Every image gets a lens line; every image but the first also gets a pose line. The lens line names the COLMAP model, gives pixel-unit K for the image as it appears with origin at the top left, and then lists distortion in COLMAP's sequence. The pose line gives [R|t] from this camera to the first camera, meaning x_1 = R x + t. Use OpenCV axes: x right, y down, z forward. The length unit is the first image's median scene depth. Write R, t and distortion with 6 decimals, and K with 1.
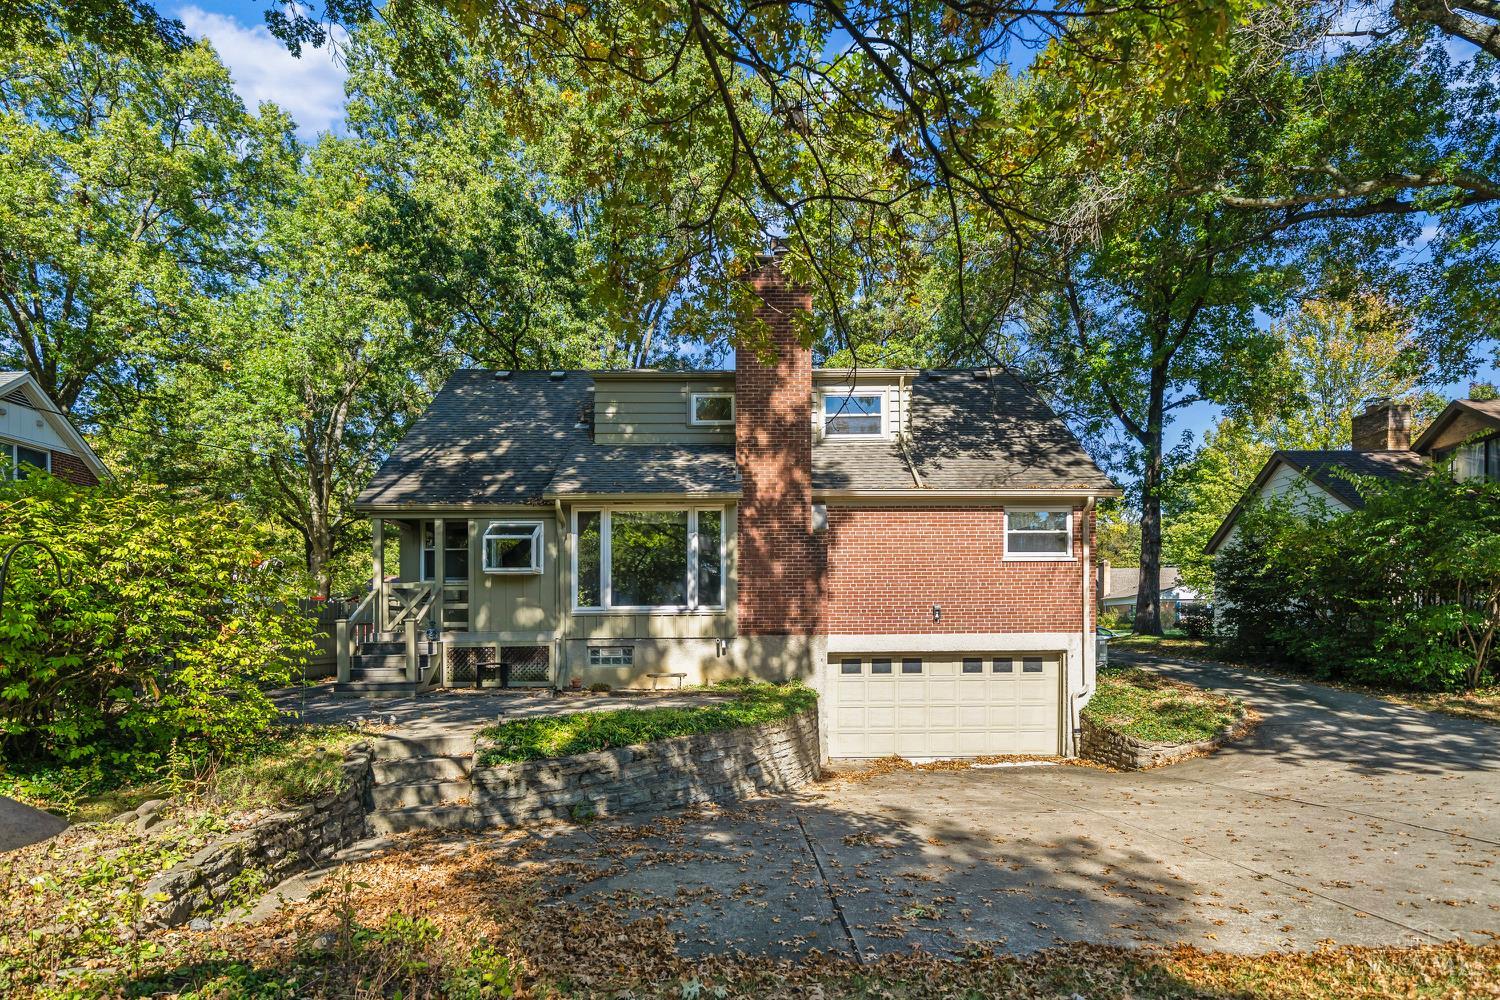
lens RADIAL K [[795.3, 0, 752.3], [0, 795.3, 616.8], [0, 0, 1]] dist [-0.000285, -0.000292]
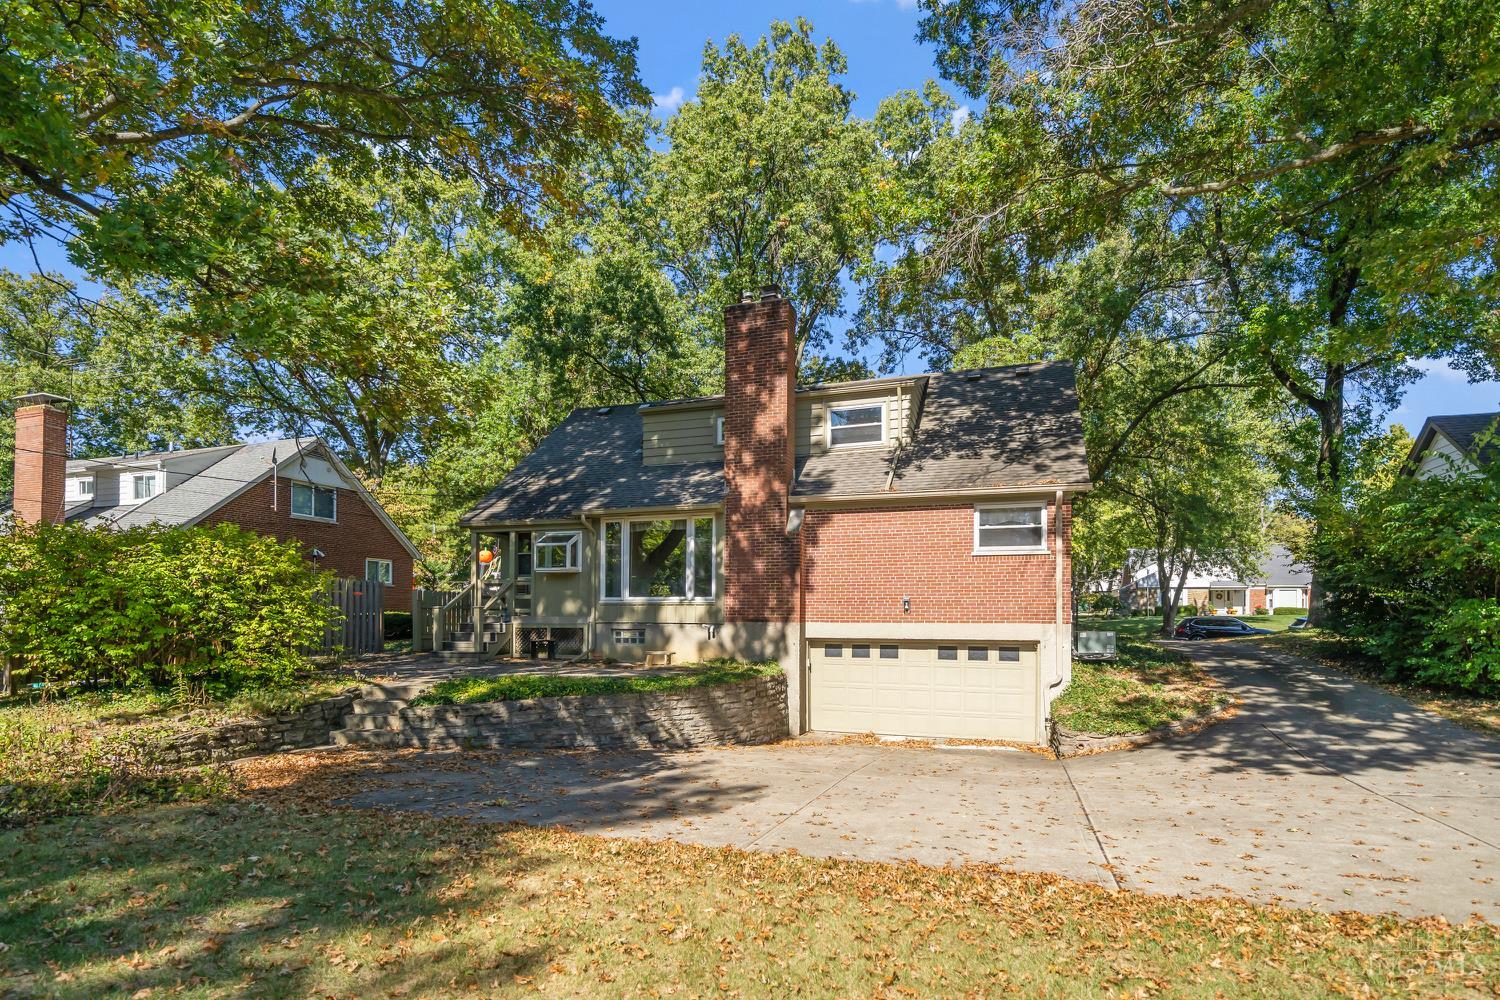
lens RADIAL K [[727.9, 0, 658.6], [0, 727.9, 589.1], [0, 0, 1]] dist [-0.002133, -0.000275]
pose [[0.933777, -0.001802, -0.357851, 0.277525], [-0.004992, 0.999824, -0.018060, -0.005322], [0.357820, 0.018651, 0.933604, -0.057483]]
